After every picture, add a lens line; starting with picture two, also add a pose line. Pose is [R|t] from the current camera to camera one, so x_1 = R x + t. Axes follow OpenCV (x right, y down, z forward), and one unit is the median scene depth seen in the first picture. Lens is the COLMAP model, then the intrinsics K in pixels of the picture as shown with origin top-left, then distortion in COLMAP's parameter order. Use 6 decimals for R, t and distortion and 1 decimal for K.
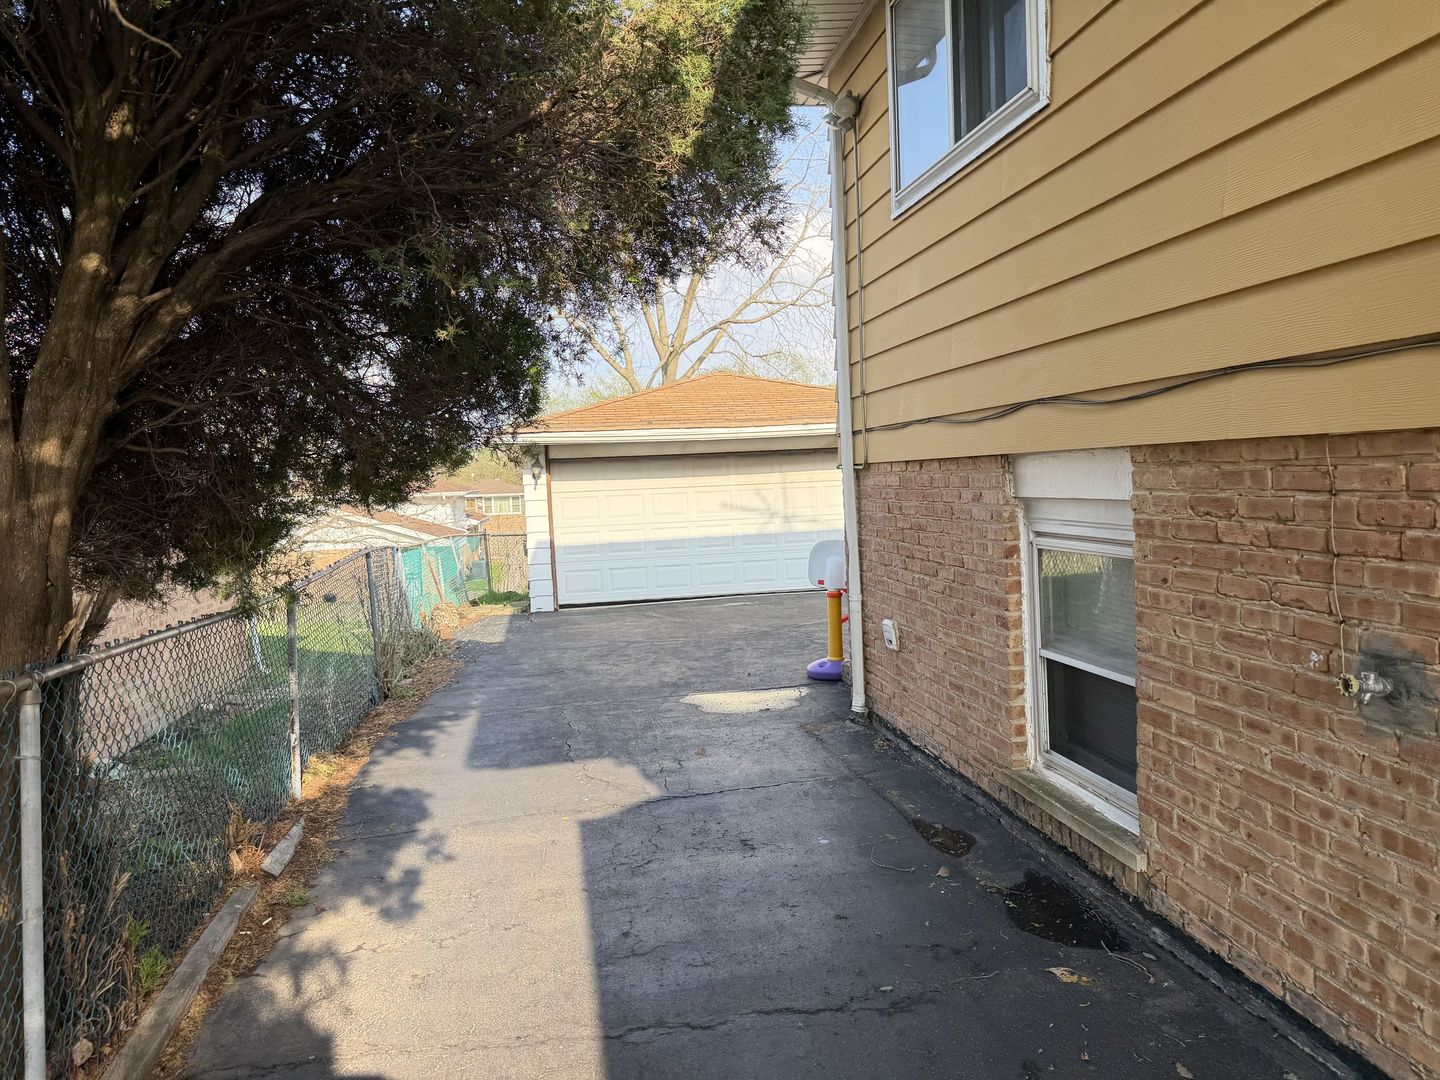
lens RADIAL K [[1009.6, 0, 720.0], [0, 1009.6, 540.0], [0, 0, 1]] dist [0.001008, -0.033893]
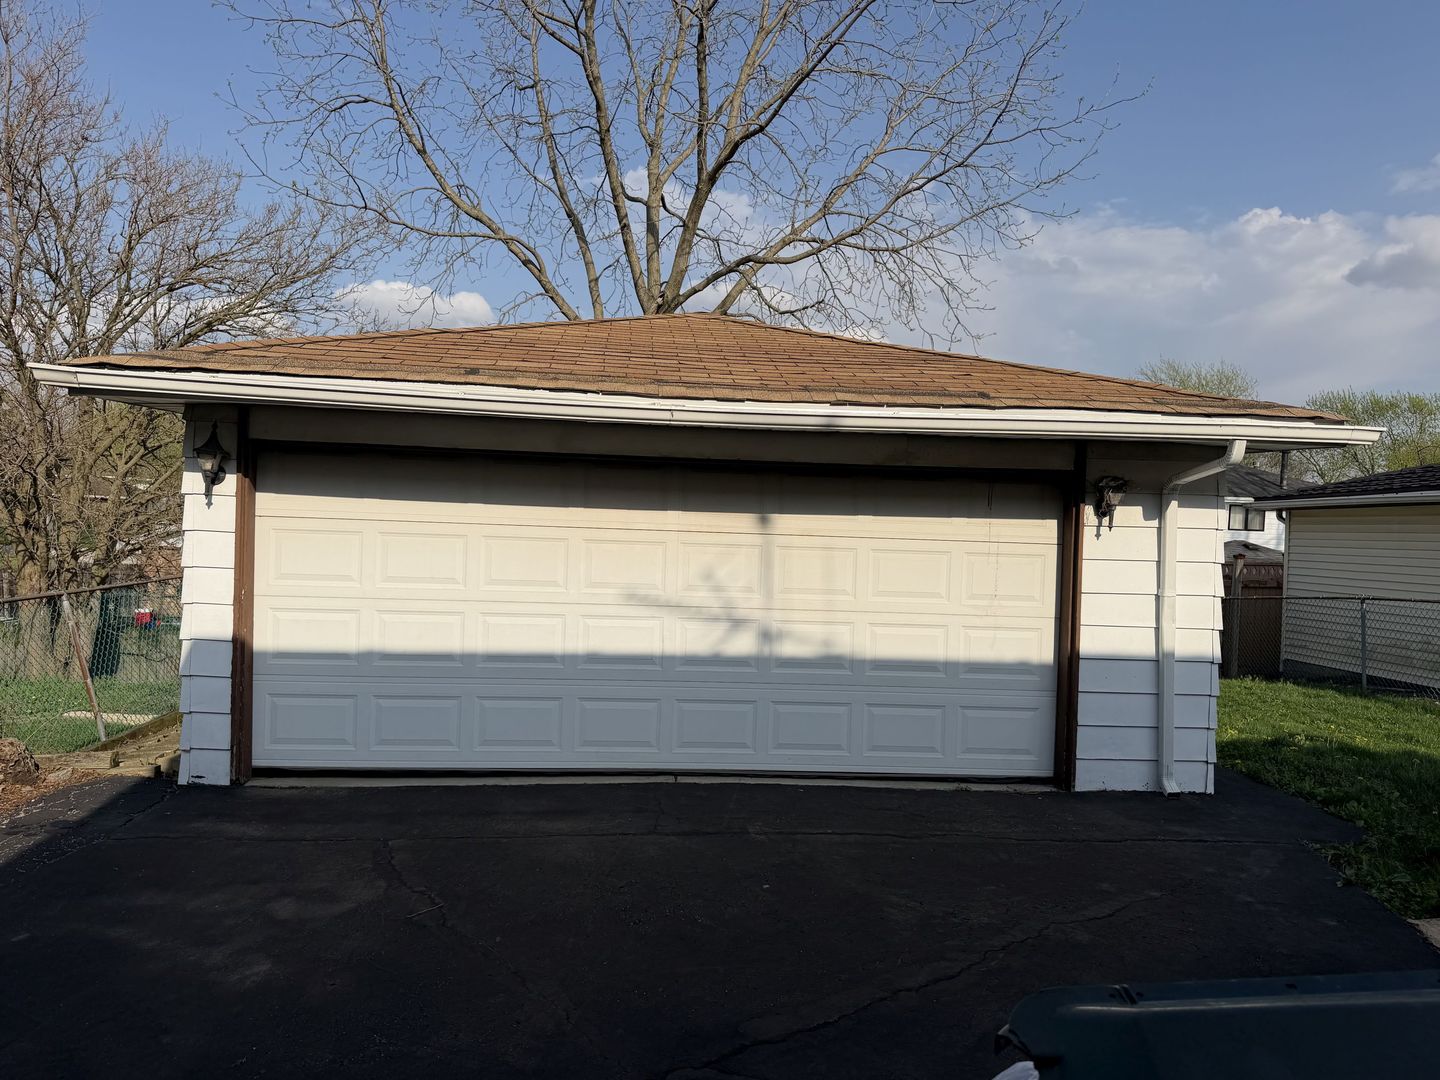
lens RADIAL K [[1009.6, 0, 720.0], [0, 1009.6, 540.0], [0, 0, 1]] dist [0.001008, -0.033893]
pose [[0.994387, 0.084271, -0.063979, 0.065796], [-0.085790, 0.996084, -0.021370, -0.045077], [0.061928, 0.026739, 0.997722, 0.575864]]
